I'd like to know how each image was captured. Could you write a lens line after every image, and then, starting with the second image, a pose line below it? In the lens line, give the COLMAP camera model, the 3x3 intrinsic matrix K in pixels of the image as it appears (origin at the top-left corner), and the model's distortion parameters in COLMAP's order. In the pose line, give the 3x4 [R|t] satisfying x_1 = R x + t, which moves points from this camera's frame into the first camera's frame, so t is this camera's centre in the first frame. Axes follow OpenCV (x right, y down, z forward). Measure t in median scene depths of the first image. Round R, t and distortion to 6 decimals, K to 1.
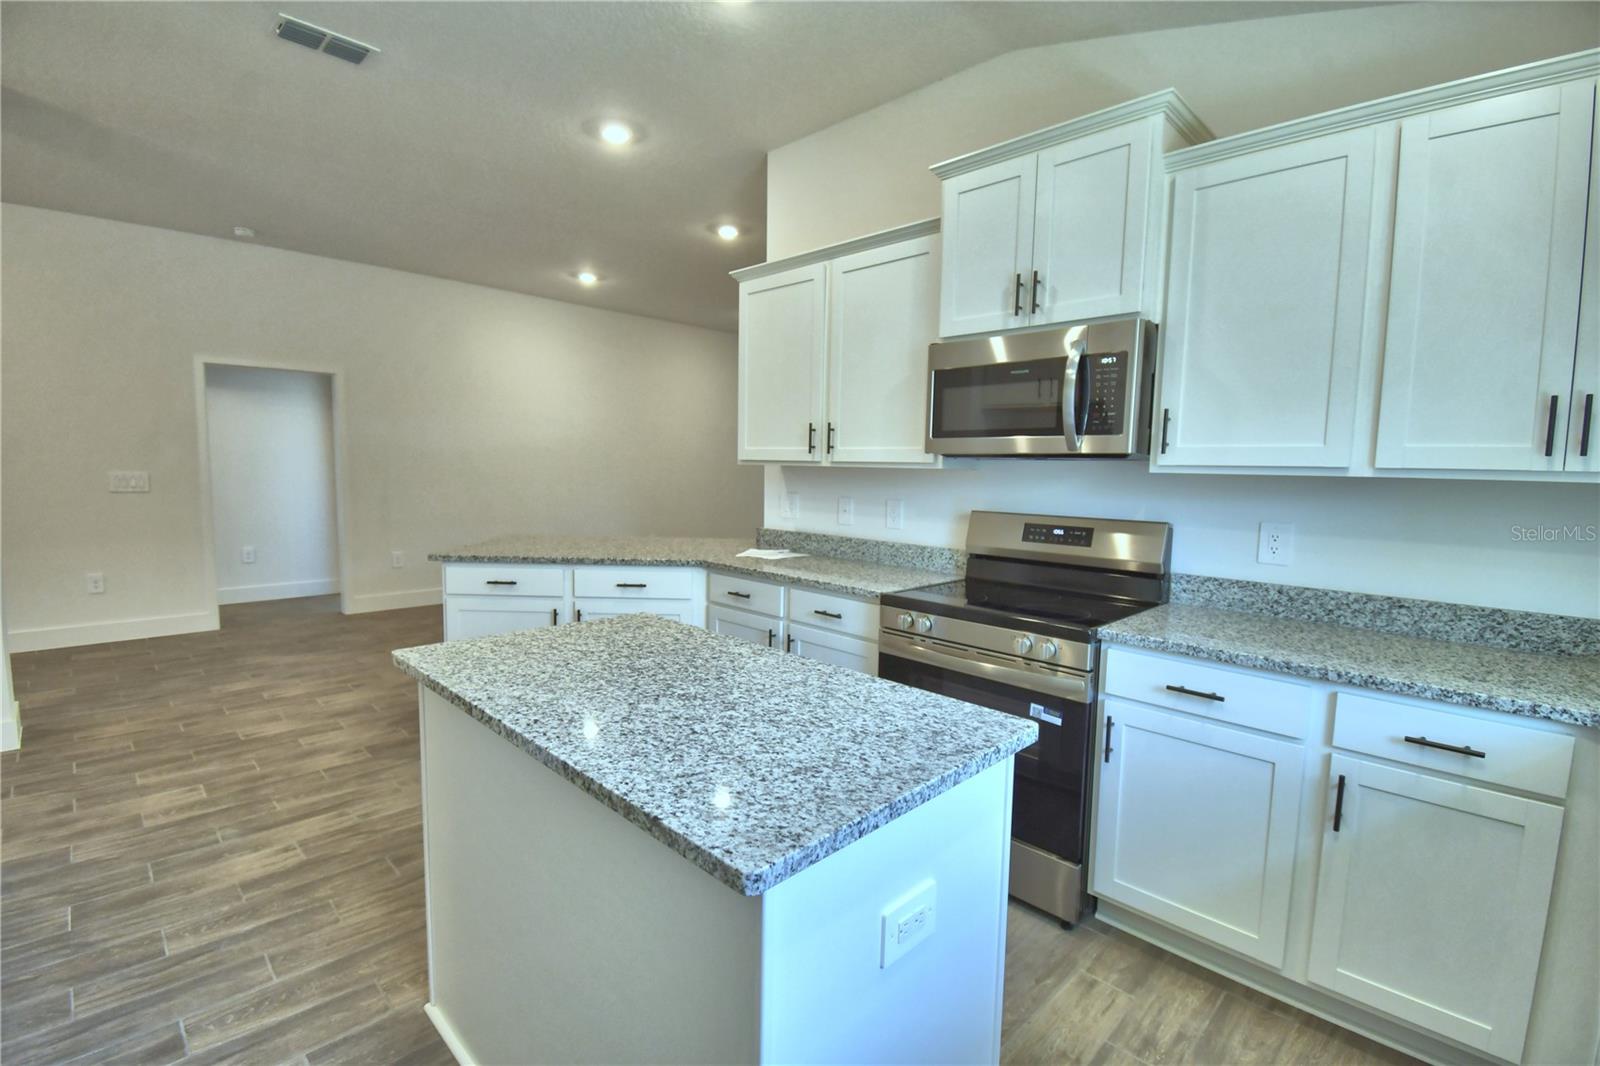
lens RADIAL K [[711.4, 0, 699.8], [0, 711.4, 518.8], [0, 0, 1]] dist [0.028488, -0.025797]
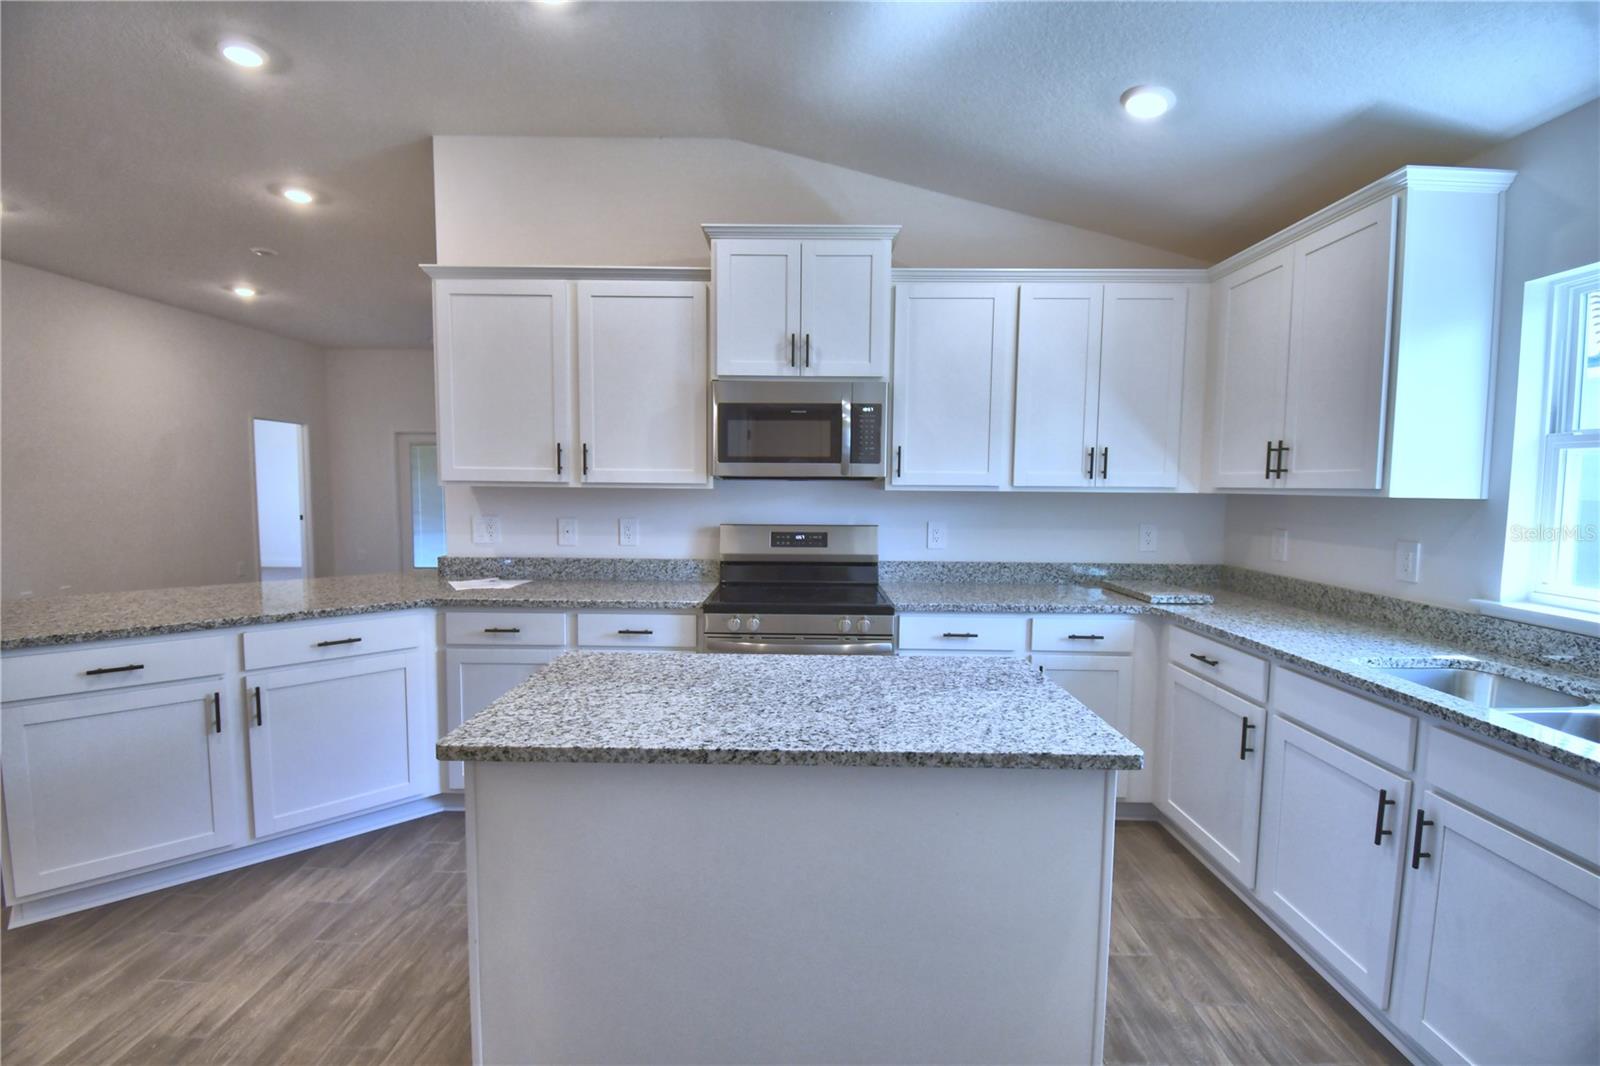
lens RADIAL K [[717.0, 0, 800.0], [0, 717.0, 533.0], [0, 0, 1]] dist [-0.000623, -0.000763]
pose [[0.704606, -0.060385, 0.707024, -0.477866], [0.060683, 0.997850, 0.024748, -0.025403], [-0.706999, 0.025467, 0.706756, 0.119721]]
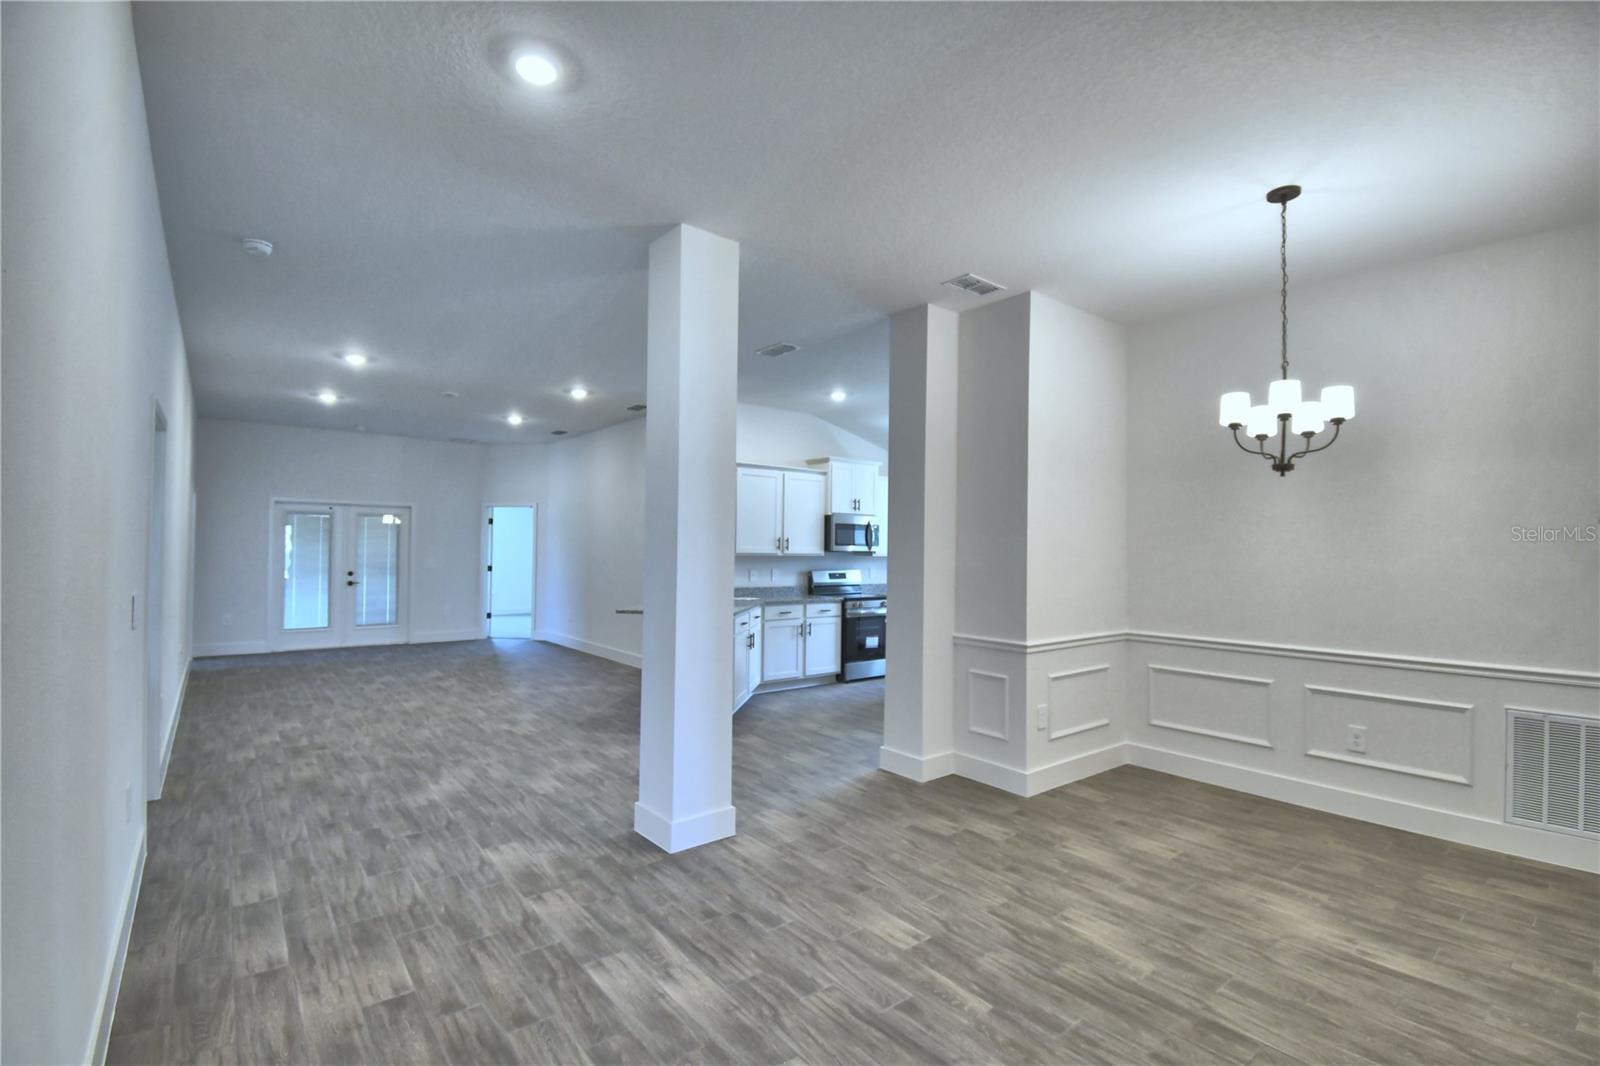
lens RADIAL K [[717.0, 0, 800.0], [0, 717.0, 533.0], [0, 0, 1]] dist [-0.000623, -0.000763]
pose [[0.090136, 0.006311, 0.995909, -3.372100], [0.070180, 0.997454, -0.012672, -0.175205], [-0.993454, 0.071035, 0.089464, 1.098827]]
